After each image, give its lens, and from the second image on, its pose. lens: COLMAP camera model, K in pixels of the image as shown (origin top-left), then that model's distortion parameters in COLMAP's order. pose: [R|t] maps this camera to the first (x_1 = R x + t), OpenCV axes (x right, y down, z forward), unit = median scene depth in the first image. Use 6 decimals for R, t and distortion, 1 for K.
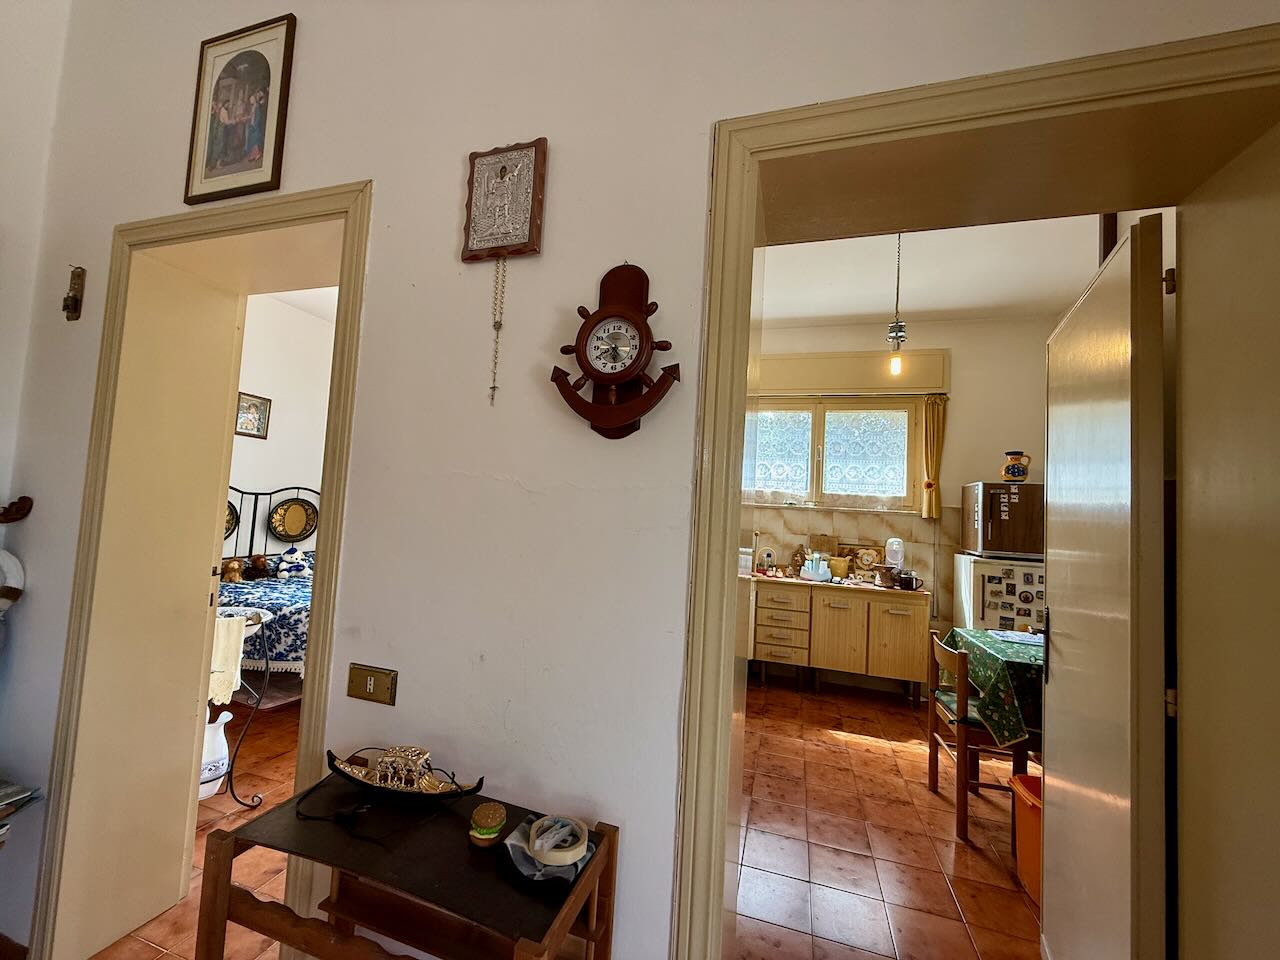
lens RADIAL K [[507.9, 0, 636.0], [0, 507.9, 479.9], [0, 0, 1]] dist [0.000528, -0.000162]
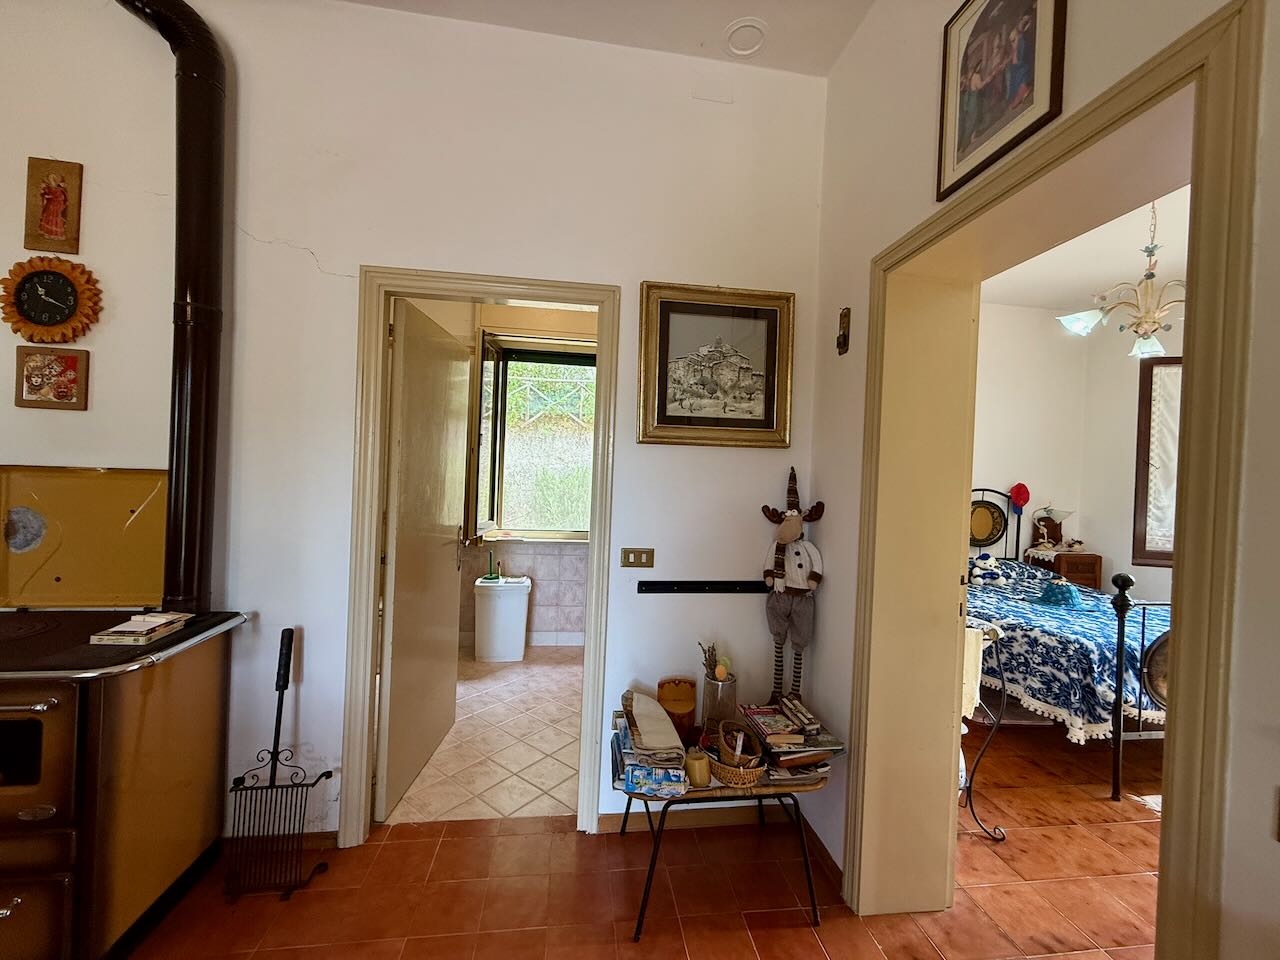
lens RADIAL K [[507.9, 0, 636.0], [0, 507.9, 479.9], [0, 0, 1]] dist [0.000528, -0.000162]
pose [[0.420370, -0.033500, -0.906734, -0.123708], [0.032841, 0.999225, -0.021692, -0.004621], [0.906758, -0.020659, 0.421144, 0.026160]]
